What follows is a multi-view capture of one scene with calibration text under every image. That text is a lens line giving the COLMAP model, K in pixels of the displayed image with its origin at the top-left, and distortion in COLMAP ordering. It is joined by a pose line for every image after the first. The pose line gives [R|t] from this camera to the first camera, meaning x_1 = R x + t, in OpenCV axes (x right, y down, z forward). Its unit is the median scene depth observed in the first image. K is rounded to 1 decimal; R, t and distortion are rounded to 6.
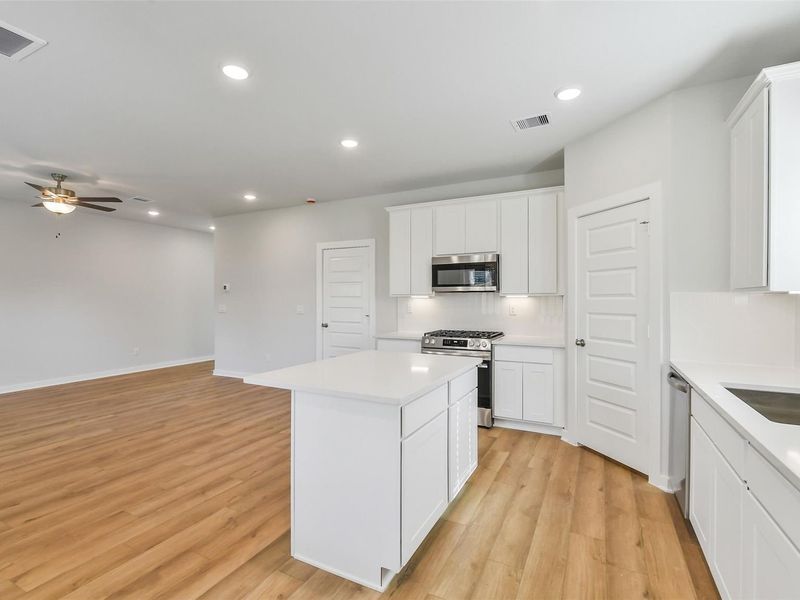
lens RADIAL K [[395.0, 0, 400.7], [0, 395.0, 297.7], [0, 0, 1]] dist [0.008552, -0.003712]
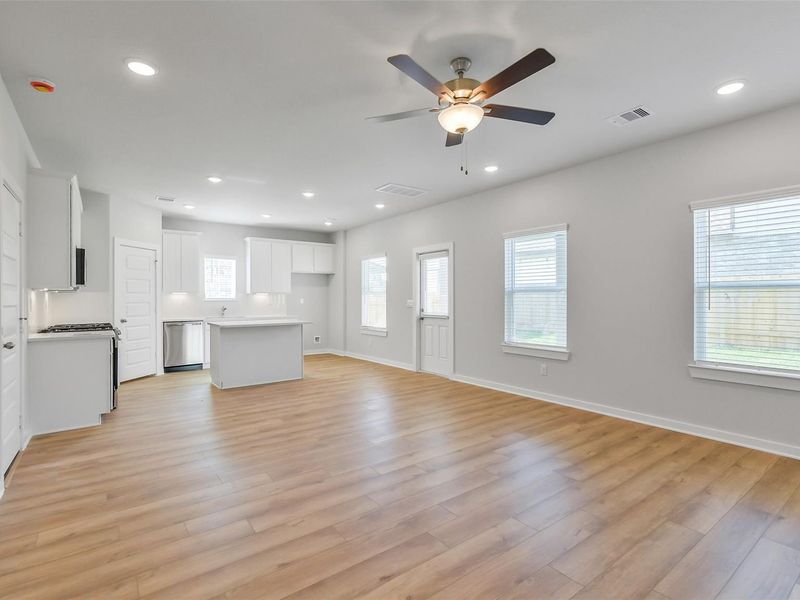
lens RADIAL K [[395.0, 0, 403.3], [0, 395.0, 300.1], [0, 0, 1]] dist [0.008552, -0.003712]
pose [[-0.903525, 0.000963, 0.428535, -1.138754], [0.002631, 0.999991, 0.003301, 0.022273], [-0.428528, 0.004110, -0.903519, 1.713533]]
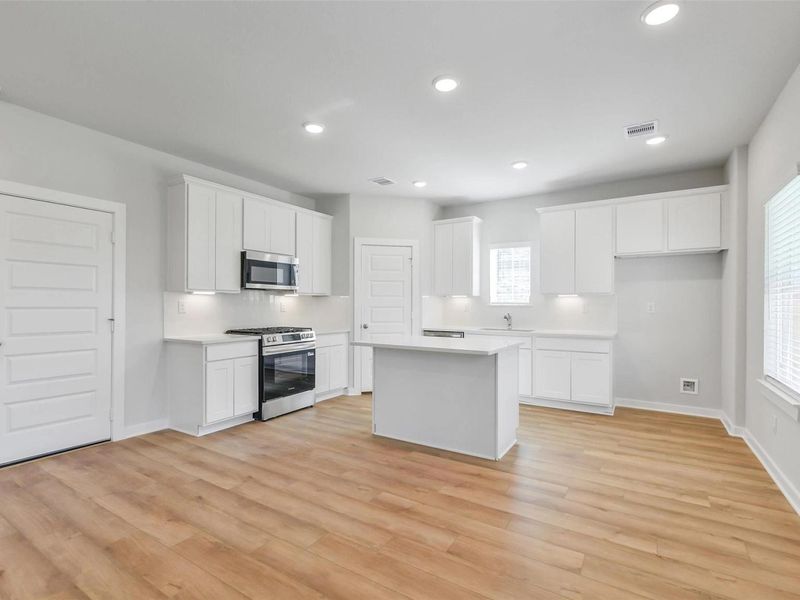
lens RADIAL K [[395.0, 0, 400.4], [0, 395.0, 305.1], [0, 0, 1]] dist [0.008552, -0.003712]
pose [[0.080890, -0.001813, 0.996721, -0.916065], [-0.003590, 0.999991, 0.002110, 0.023797], [-0.996717, -0.003749, 0.080883, 0.628365]]
